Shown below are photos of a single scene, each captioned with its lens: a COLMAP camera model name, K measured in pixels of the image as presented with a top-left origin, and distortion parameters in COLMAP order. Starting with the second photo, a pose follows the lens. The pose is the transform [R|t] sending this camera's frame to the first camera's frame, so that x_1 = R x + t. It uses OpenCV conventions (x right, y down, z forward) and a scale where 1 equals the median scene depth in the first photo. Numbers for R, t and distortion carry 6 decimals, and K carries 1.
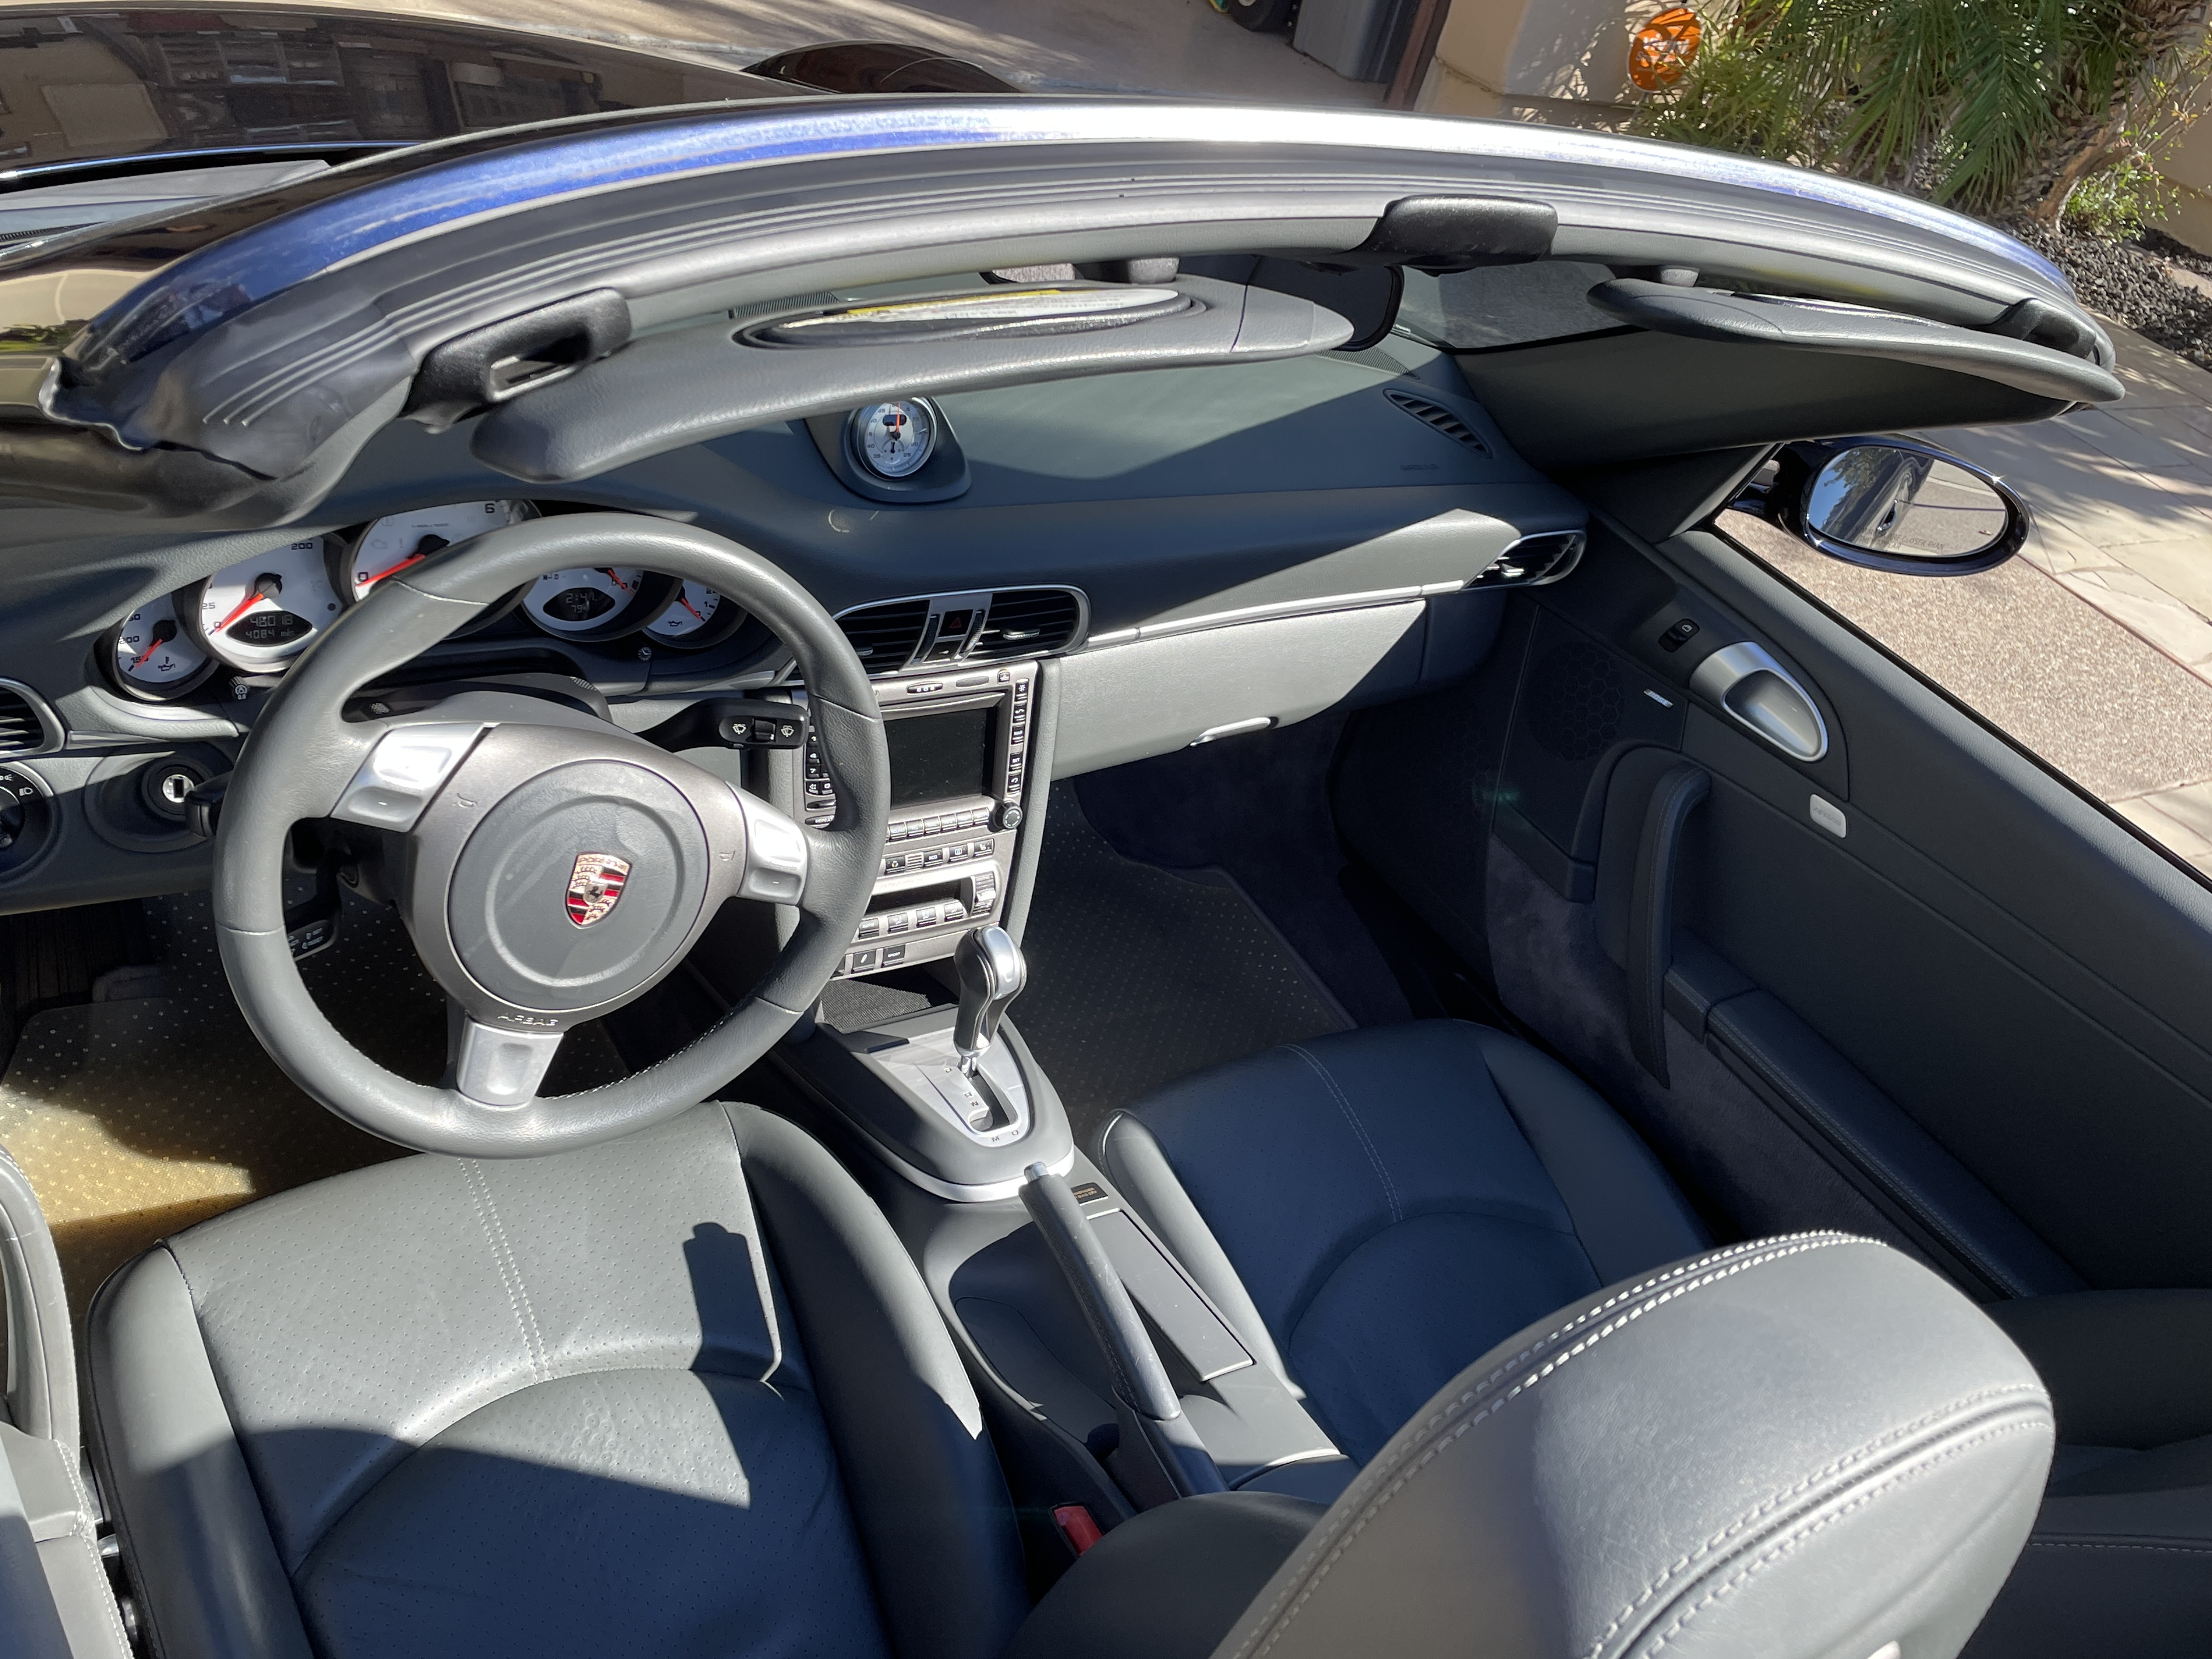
lens RADIAL K [[1957.9, 0, 1098.4], [0, 1957.9, 832.4], [0, 0, 1]] dist [0.106469, -0.150732]
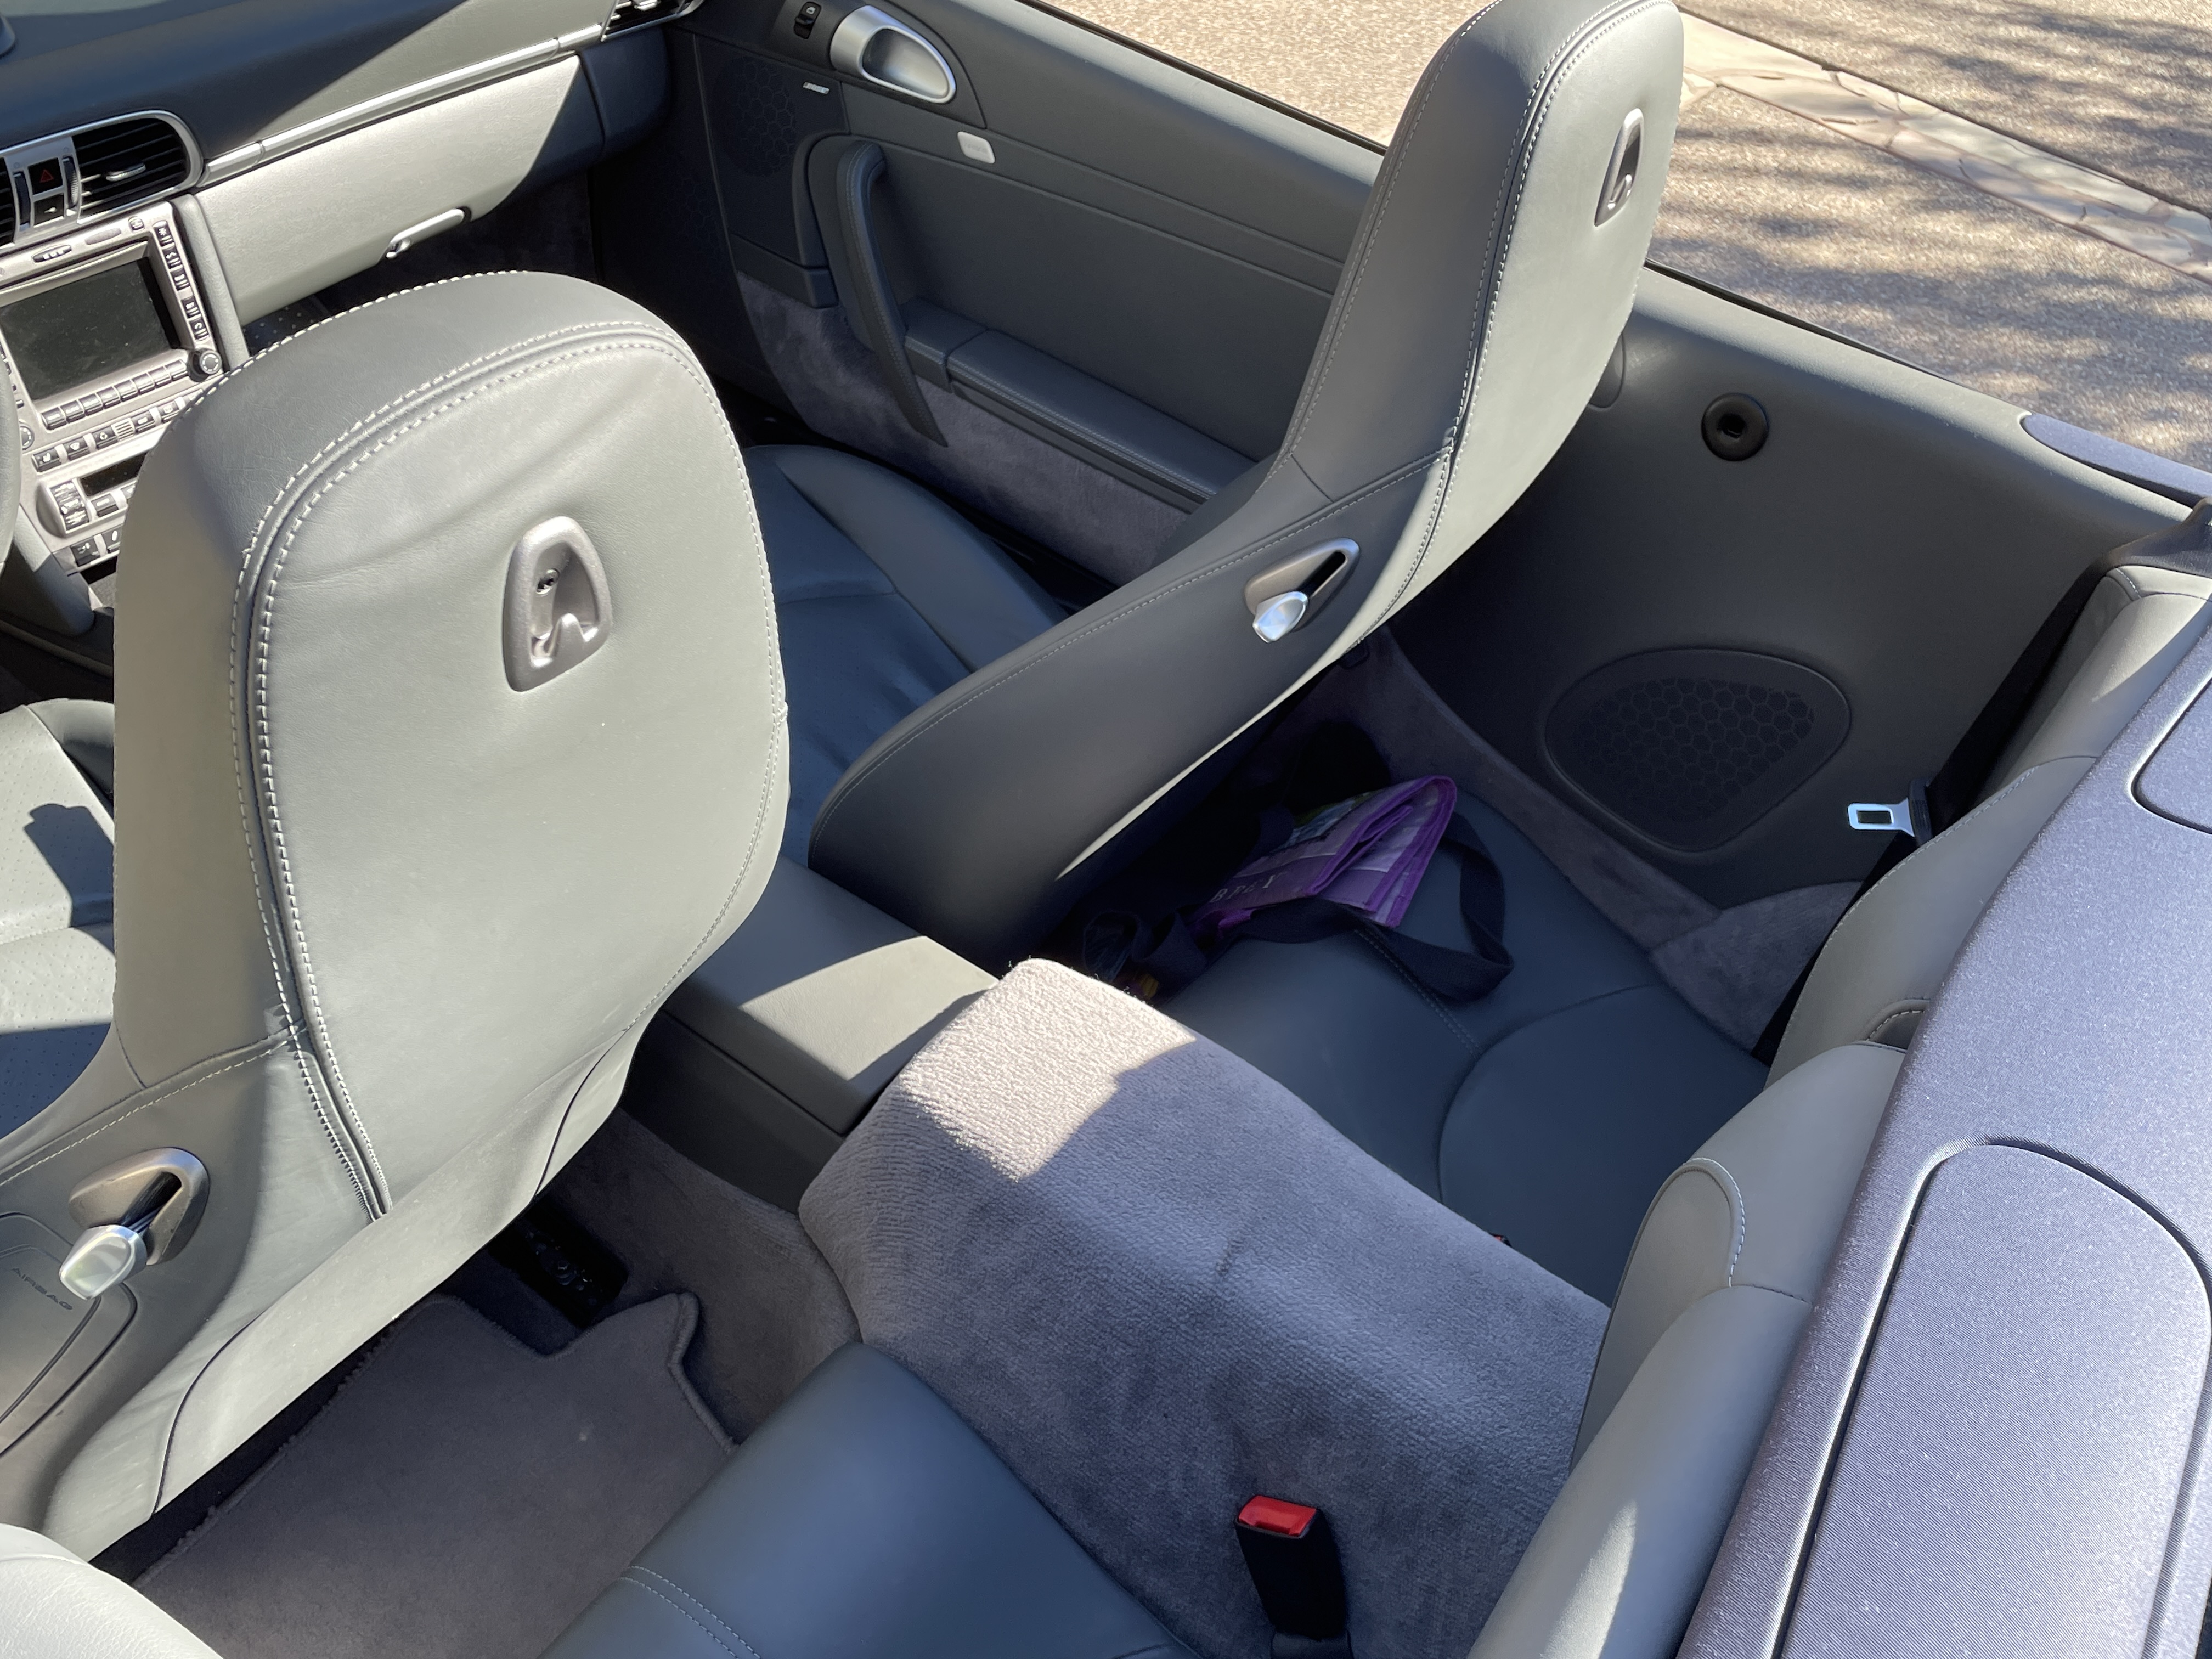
lens RADIAL K [[1957.9, 0, 1098.4], [0, 1957.9, 832.4], [0, 0, 1]] dist [0.106469, -0.150732]
pose [[0.929040, -0.339605, 0.146809, 0.137953], [0.305082, 0.927669, 0.215303, 0.125833], [-0.209308, -0.155236, 0.965449, -0.131594]]
